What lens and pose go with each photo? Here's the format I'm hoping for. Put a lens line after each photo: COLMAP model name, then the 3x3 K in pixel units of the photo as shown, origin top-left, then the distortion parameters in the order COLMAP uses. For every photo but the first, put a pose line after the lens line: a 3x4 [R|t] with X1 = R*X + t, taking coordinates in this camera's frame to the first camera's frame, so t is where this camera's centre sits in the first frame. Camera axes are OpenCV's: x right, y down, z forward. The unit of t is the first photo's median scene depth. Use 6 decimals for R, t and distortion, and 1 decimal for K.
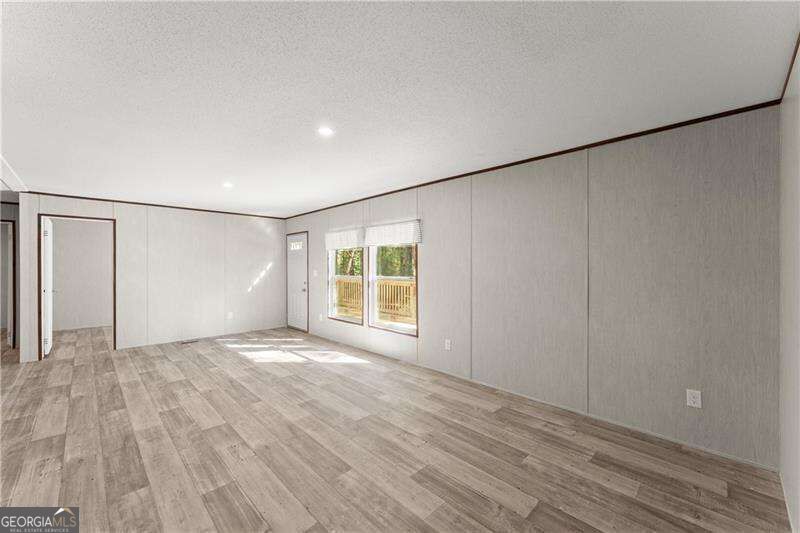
lens RADIAL K [[322.1, 0, 402.7], [0, 322.1, 269.6], [0, 0, 1]] dist [0.000300, 0.000018]
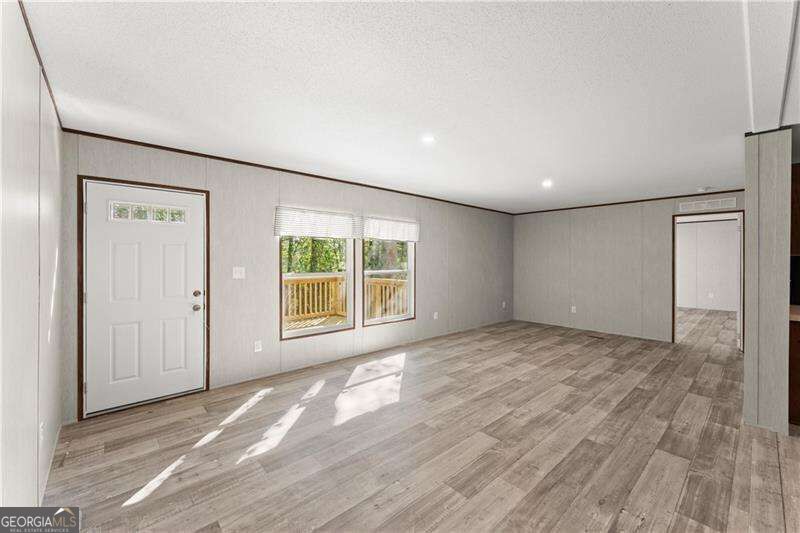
lens RADIAL K [[326.6, 0, 399.2], [0, 326.6, 260.0], [0, 0, 1]] dist [0.001767, -0.000121]
pose [[0.044018, 0.001931, 0.999029, -1.424579], [0.007514, 0.999969, -0.002264, -0.011850], [-0.999002, 0.007606, 0.044002, 1.197767]]
